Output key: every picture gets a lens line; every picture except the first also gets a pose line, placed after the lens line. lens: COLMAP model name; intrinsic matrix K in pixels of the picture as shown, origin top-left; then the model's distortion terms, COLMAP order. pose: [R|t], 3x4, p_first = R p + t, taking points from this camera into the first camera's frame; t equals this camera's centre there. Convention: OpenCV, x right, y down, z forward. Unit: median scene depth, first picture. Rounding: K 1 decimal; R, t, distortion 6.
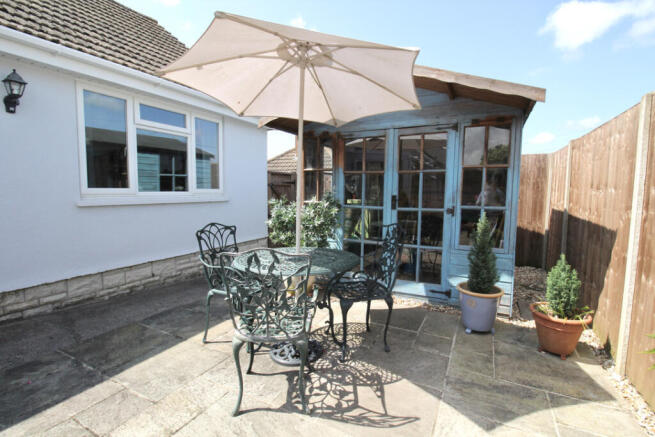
lens RADIAL K [[303.8, 0, 329.7], [0, 303.8, 216.8], [0, 0, 1]] dist [-0.040026, -0.000481]
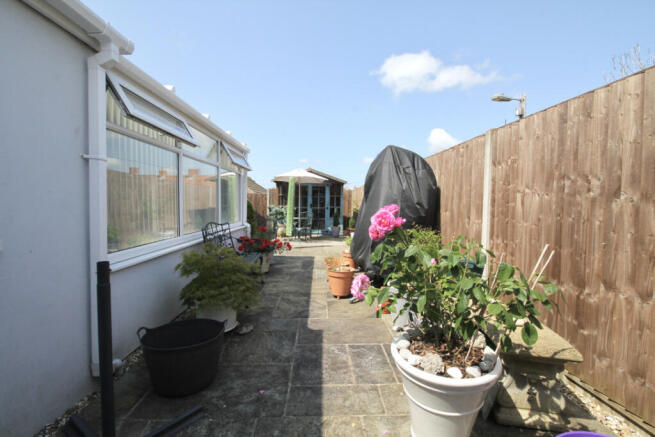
lens RADIAL K [[303.8, 0, 329.7], [0, 303.8, 216.8], [0, 0, 1]] dist [-0.040026, -0.000481]
pose [[0.864465, -0.007352, 0.502639, -1.315151], [0.025684, 0.999233, -0.029558, 0.177500], [-0.502036, 0.038462, 0.863991, -2.012103]]
